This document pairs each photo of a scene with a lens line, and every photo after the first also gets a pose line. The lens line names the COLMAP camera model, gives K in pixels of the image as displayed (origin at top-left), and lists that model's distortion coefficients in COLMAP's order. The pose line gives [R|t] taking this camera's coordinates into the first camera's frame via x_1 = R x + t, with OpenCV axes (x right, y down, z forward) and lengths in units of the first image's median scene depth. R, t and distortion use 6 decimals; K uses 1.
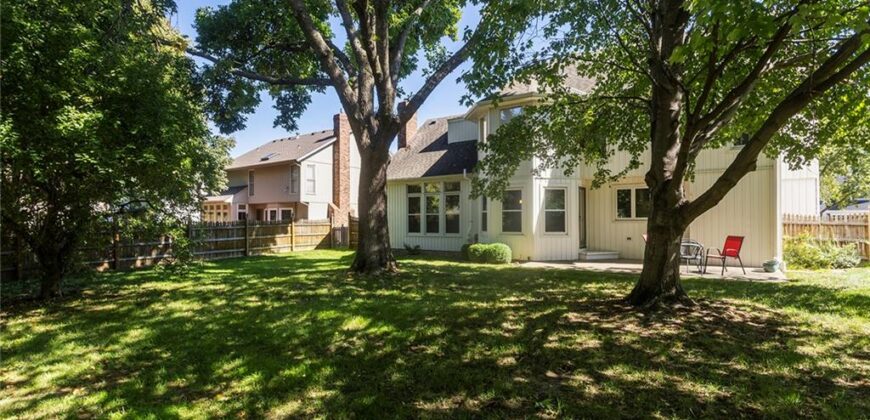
lens RADIAL K [[426.5, 0, 435.0], [0, 426.5, 231.1], [0, 0, 1]] dist [-0.004384, -0.000055]
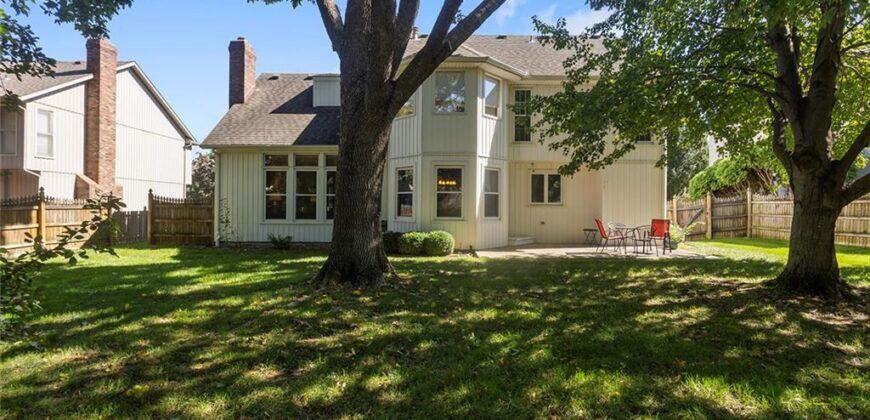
lens RADIAL K [[415.7, 0, 435.0], [0, 415.7, 210.0], [0, 0, 1]] dist [0.001087, 0.000383]
pose [[0.814233, 0.004306, 0.580522, -0.243725], [0.005629, 0.999867, -0.015311, 0.000032], [-0.580511, 0.015735, 0.814101, 0.255396]]
